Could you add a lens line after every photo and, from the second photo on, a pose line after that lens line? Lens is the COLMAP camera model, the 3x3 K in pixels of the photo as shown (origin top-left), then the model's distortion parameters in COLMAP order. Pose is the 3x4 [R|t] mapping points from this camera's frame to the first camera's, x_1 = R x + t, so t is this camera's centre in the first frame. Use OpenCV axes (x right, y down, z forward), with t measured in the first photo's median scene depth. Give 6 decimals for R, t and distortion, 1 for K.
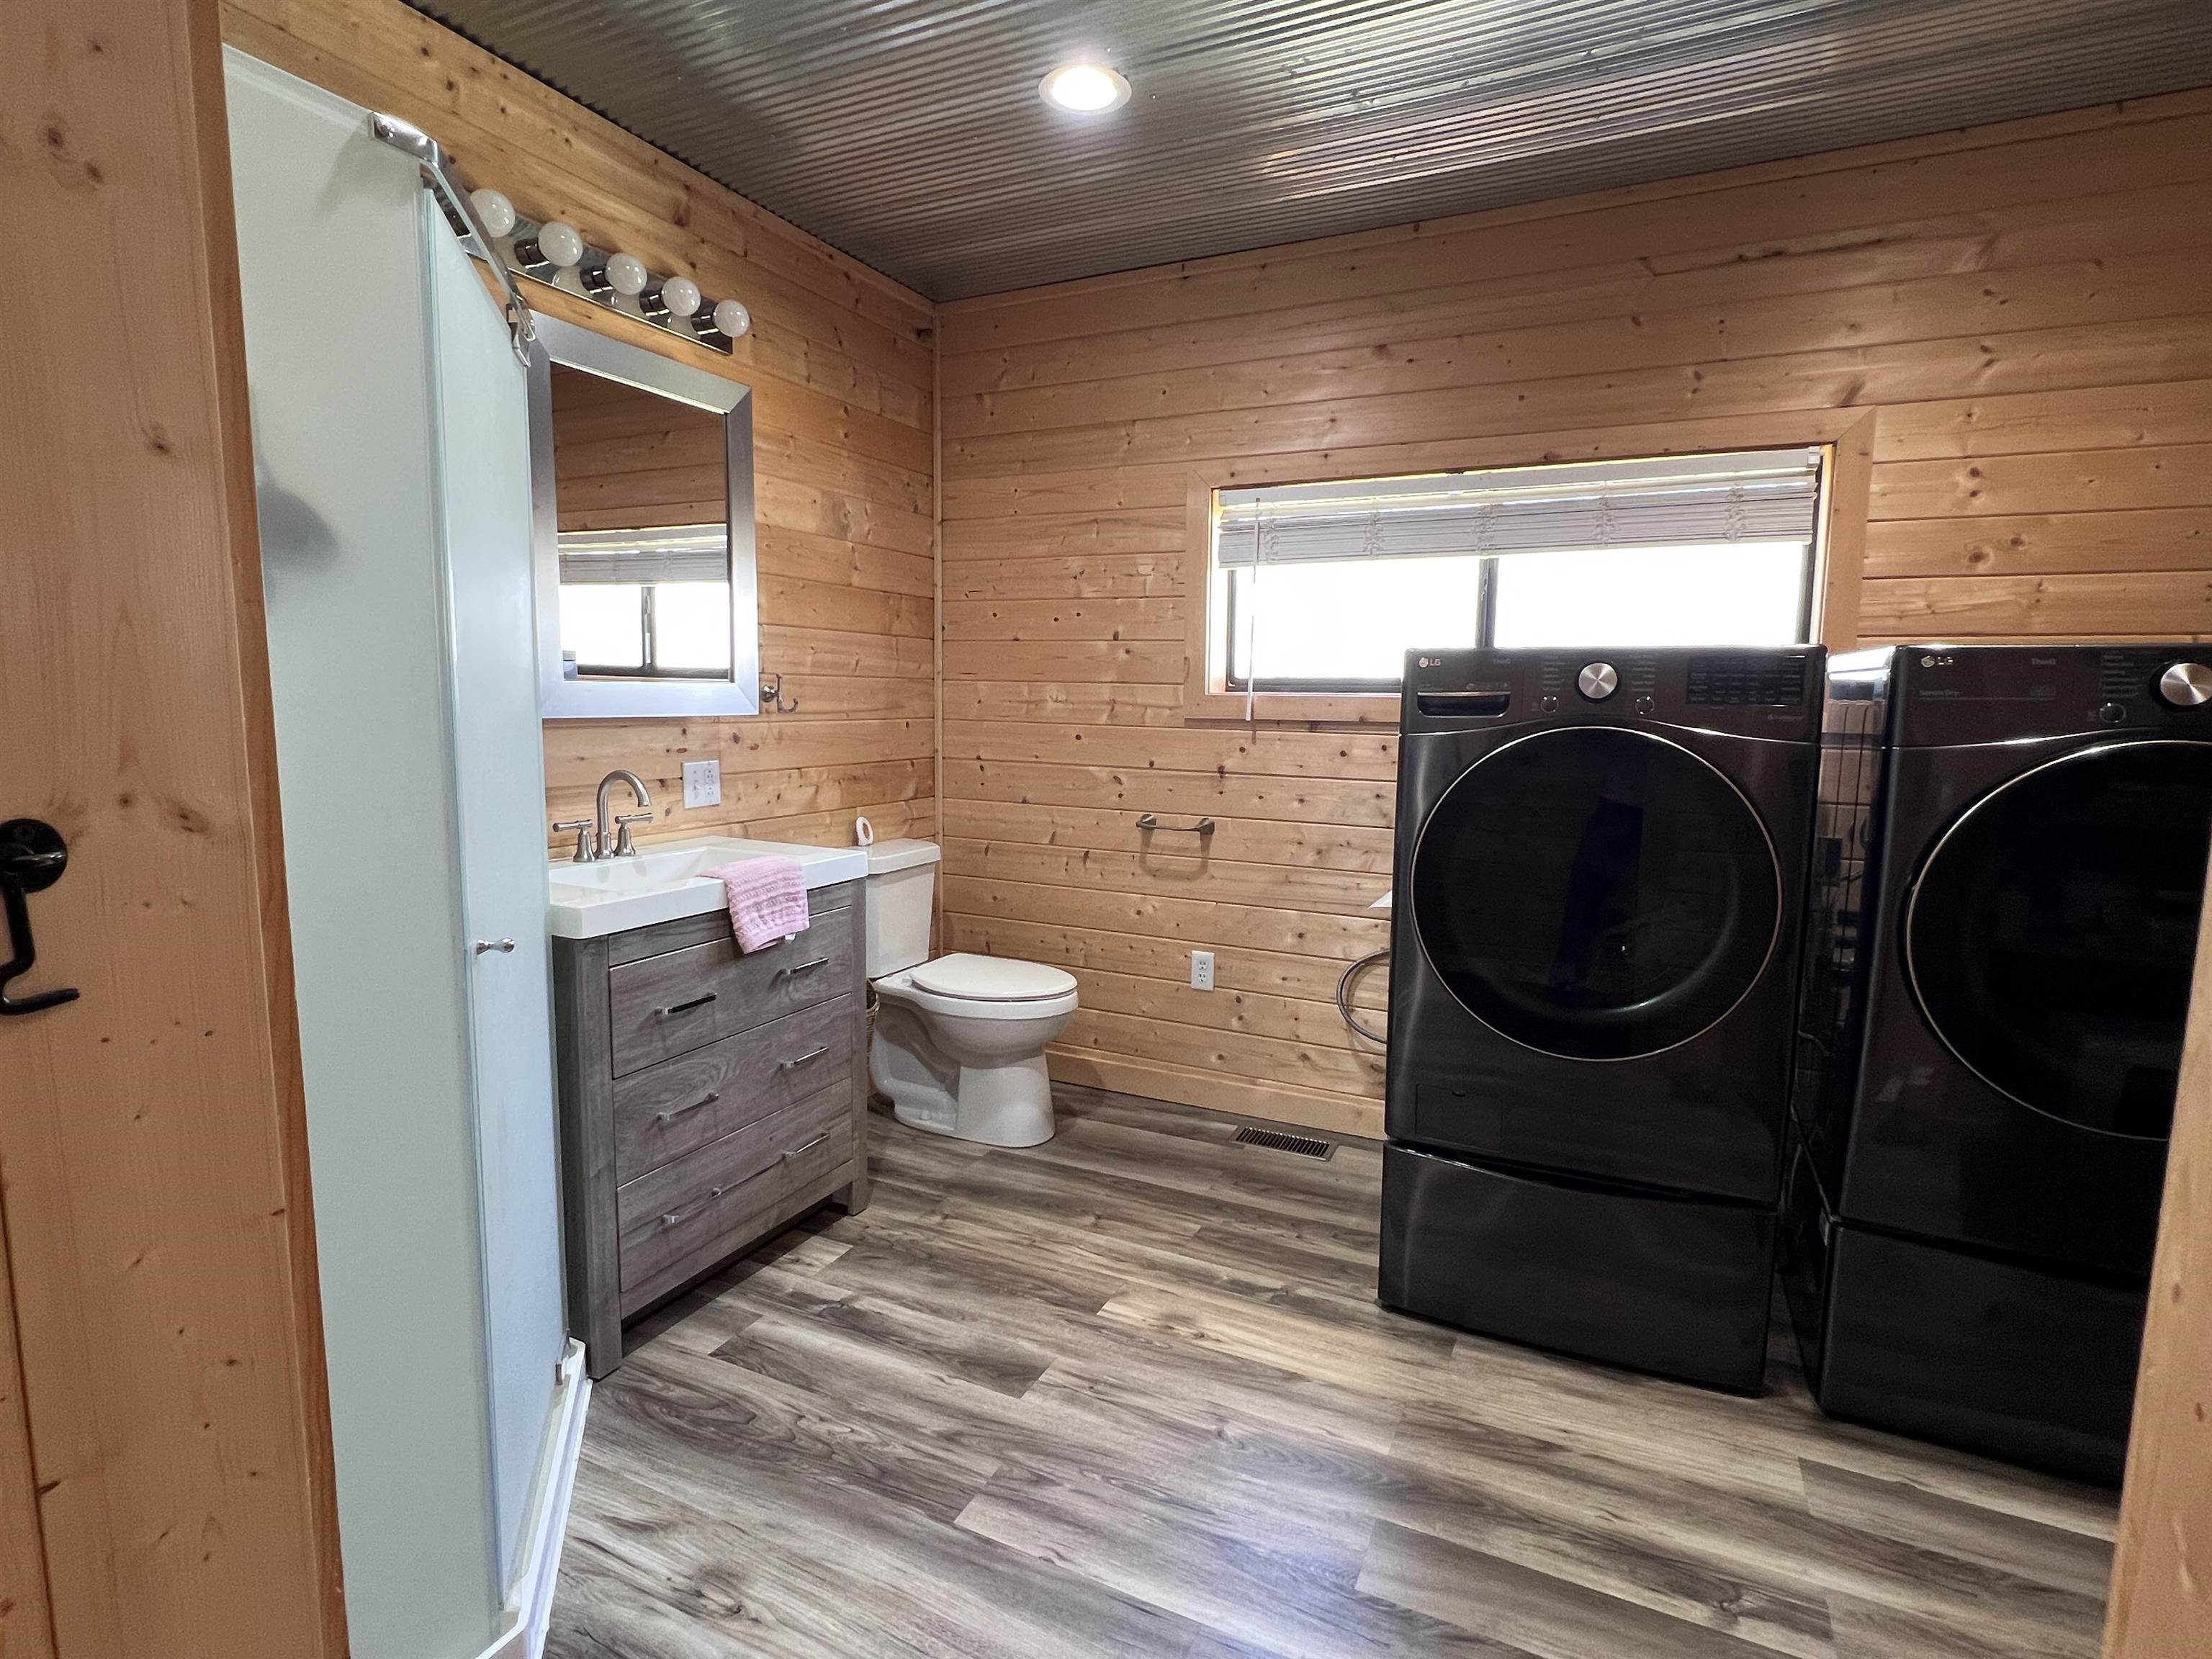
lens RADIAL K [[1091.1, 0, 1106.0], [0, 1091.1, 829.5], [0, 0, 1]] dist [-0.016653, 0.000445]
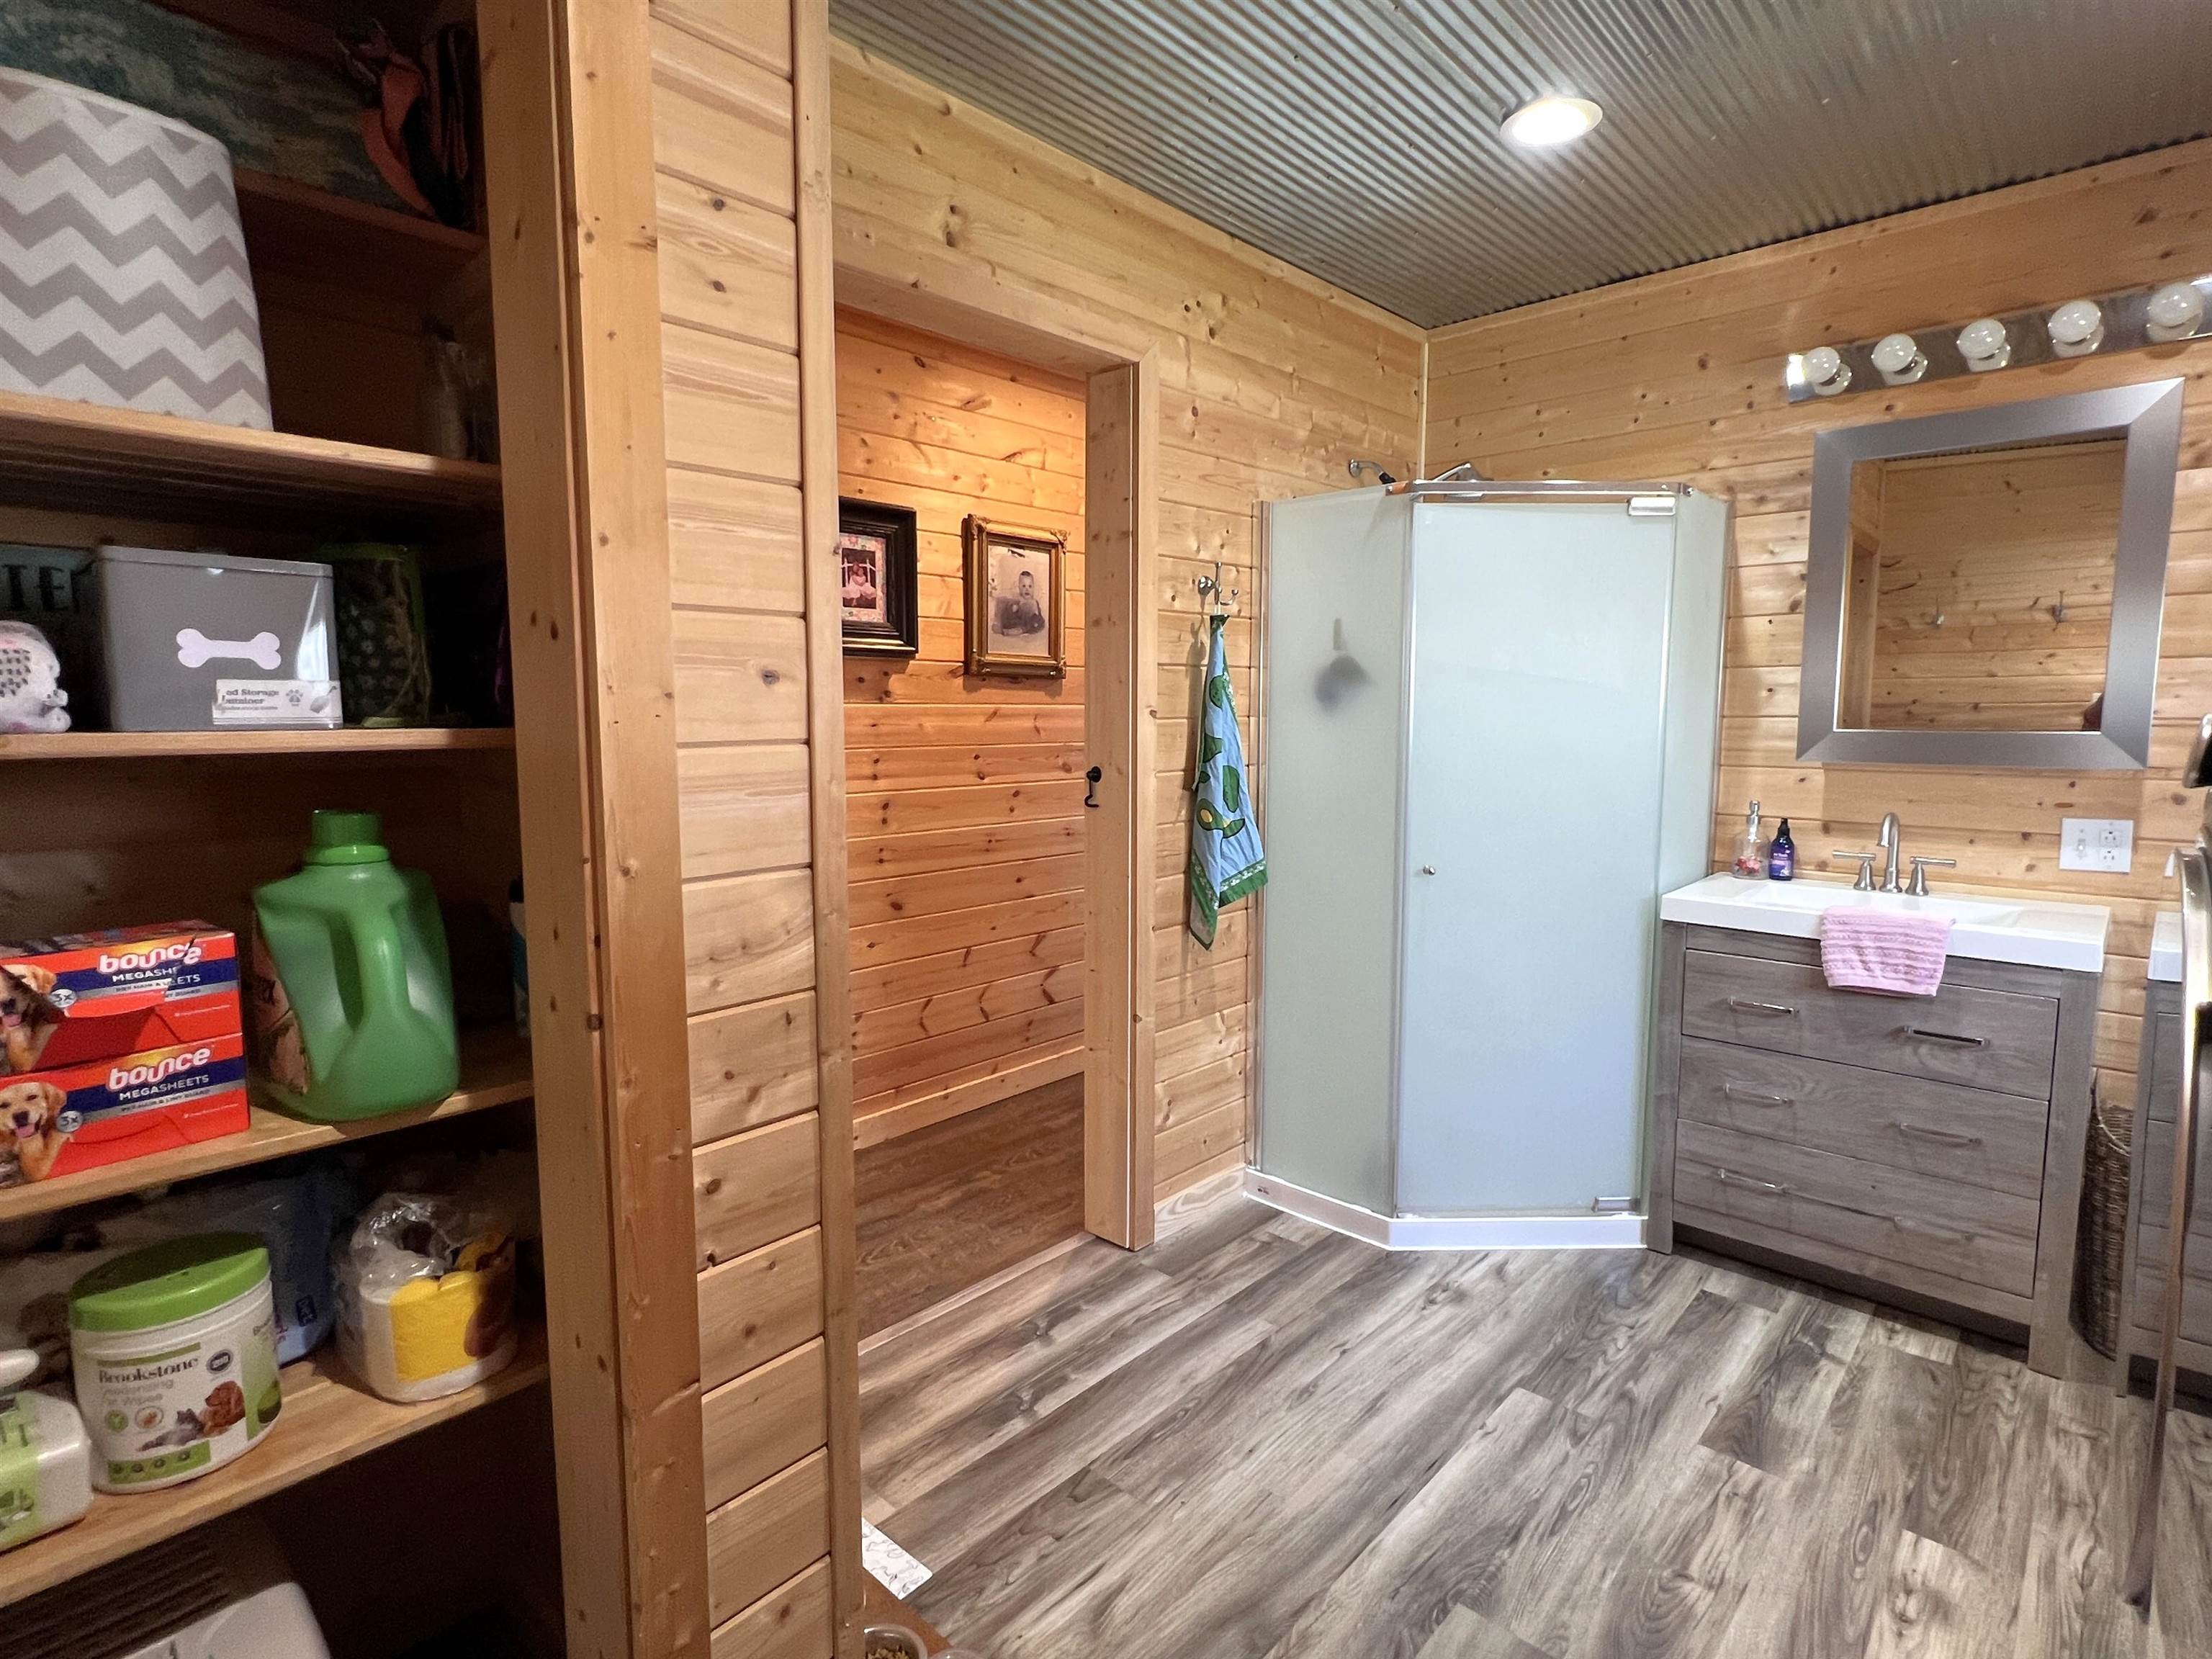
lens RADIAL K [[1113.4, 0, 1106.0], [0, 1113.4, 829.5], [0, 0, 1]] dist [0.001713, 0.000301]
pose [[-0.296762, 0.093849, -0.950329, 0.952359], [-0.116090, 0.984233, 0.133449, -0.107073], [0.947869, 0.149926, -0.281188, 0.637091]]
